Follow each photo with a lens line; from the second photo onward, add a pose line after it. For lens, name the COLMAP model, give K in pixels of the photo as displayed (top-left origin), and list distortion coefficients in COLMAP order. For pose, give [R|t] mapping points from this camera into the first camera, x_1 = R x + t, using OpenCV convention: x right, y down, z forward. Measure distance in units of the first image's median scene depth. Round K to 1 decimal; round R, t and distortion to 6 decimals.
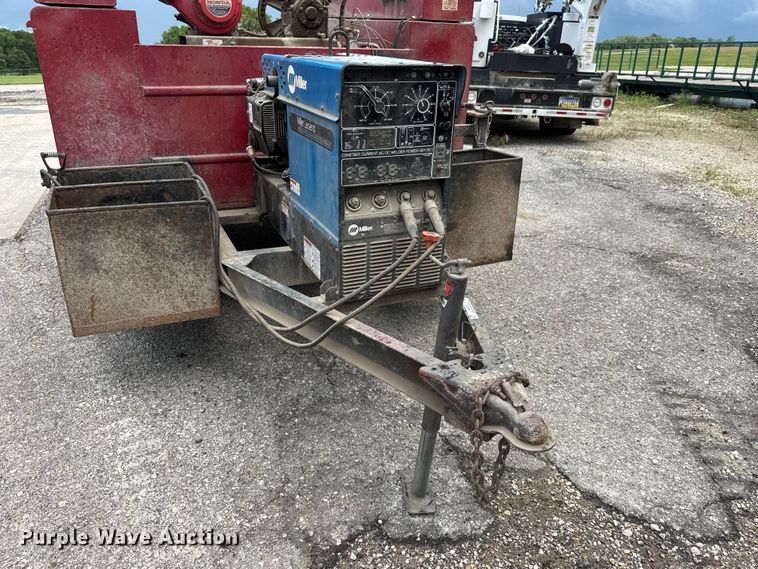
lens RADIAL K [[559.5, 0, 367.6], [0, 559.5, 289.9], [0, 0, 1]] dist [0.060420, -0.081153]
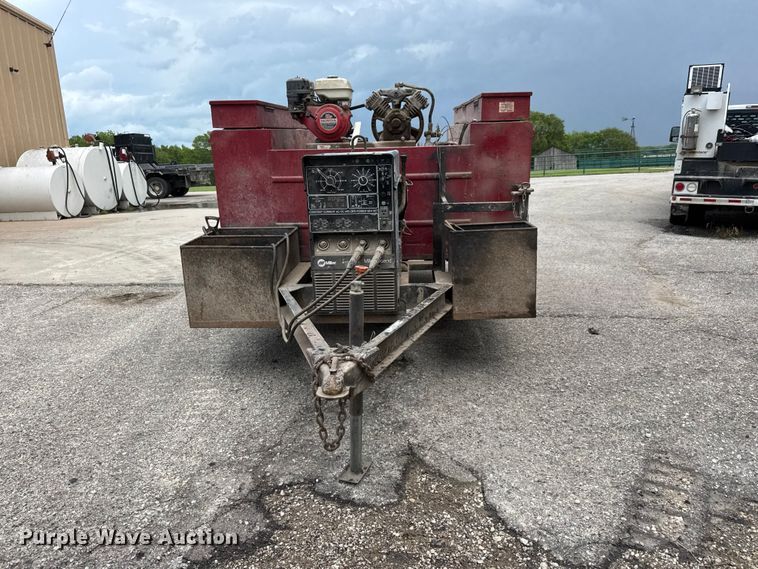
lens RADIAL K [[555.9, 0, 379.0], [0, 555.9, 284.5], [0, 0, 1]] dist [0.061995, -0.081526]
pose [[0.889789, 0.064756, -0.451755, 0.557911], [-0.141357, 0.980307, -0.137901, 0.091817], [0.433929, 0.186562, 0.881420, -0.145953]]
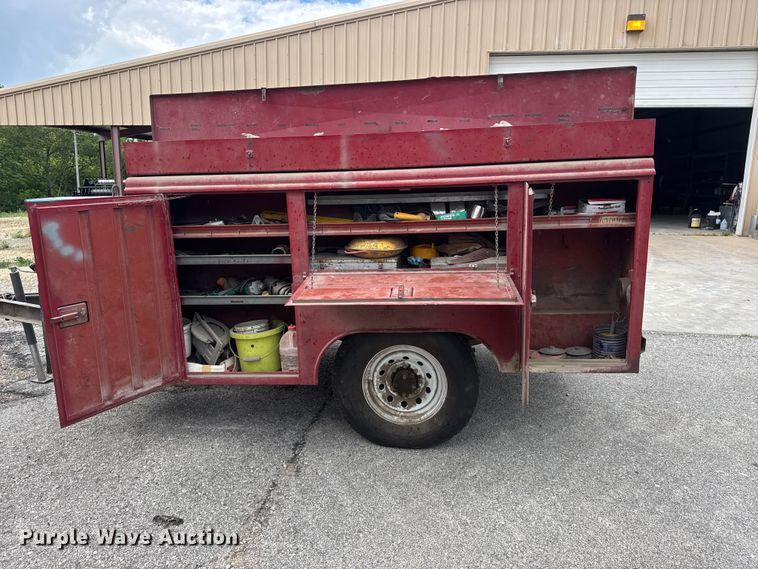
lens RADIAL K [[539.9, 0, 368.0], [0, 539.9, 270.6], [0, 0, 1]] dist [0.005892, -0.002289]
pose [[-0.498133, 0.144107, -0.855042, 0.974725], [-0.353236, 0.866834, 0.351884, -0.973299], [0.791889, 0.477317, -0.380895, 2.121325]]
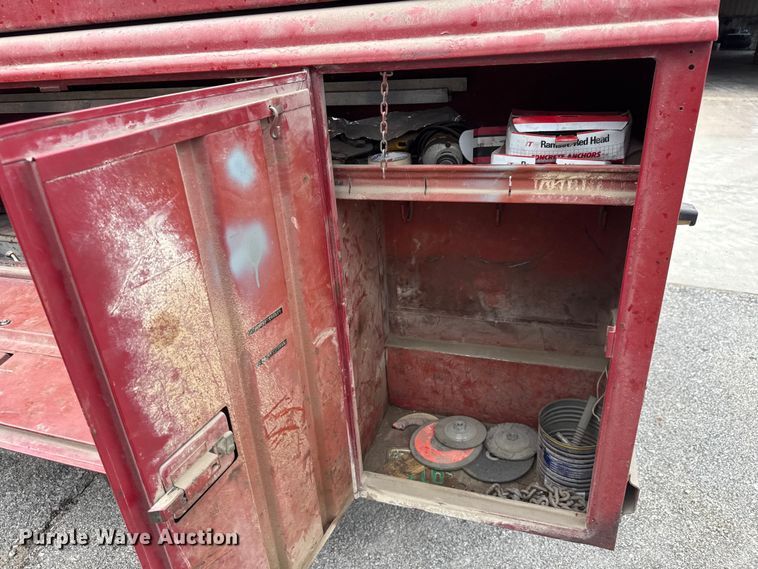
lens RADIAL K [[559.5, 0, 367.6], [0, 559.5, 289.9], [0, 0, 1]] dist [0.060420, -0.081153]
pose [[-0.658358, 0.340544, -0.671264, 0.198099], [-0.280871, 0.716243, 0.638833, -1.004990], [0.698338, 0.609120, -0.375895, 2.137794]]
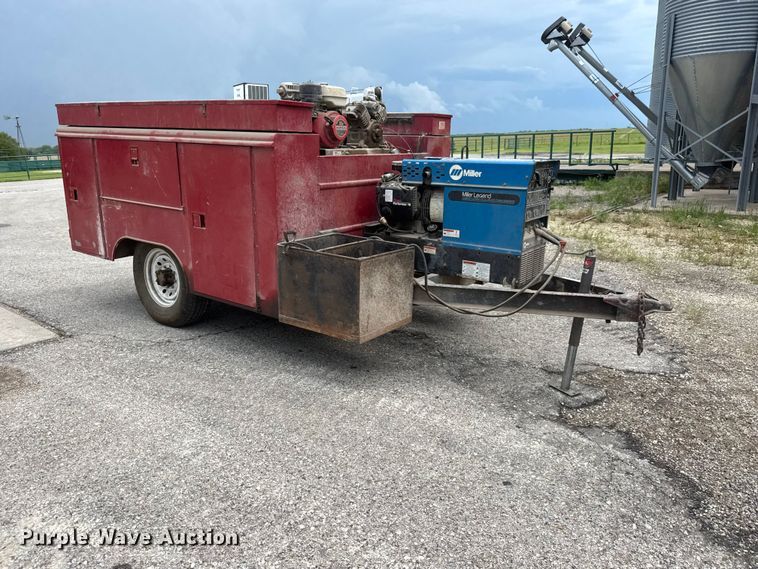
lens RADIAL K [[556.7, 0, 379.0], [0, 556.7, 284.5], [0, 0, 1]] dist [0.189814, -0.379245]
pose [[0.867627, -0.140616, 0.476917, -0.999974], [0.215155, 0.970902, -0.105155, 0.083862], [-0.448253, 0.193846, 0.872635, -0.297391]]
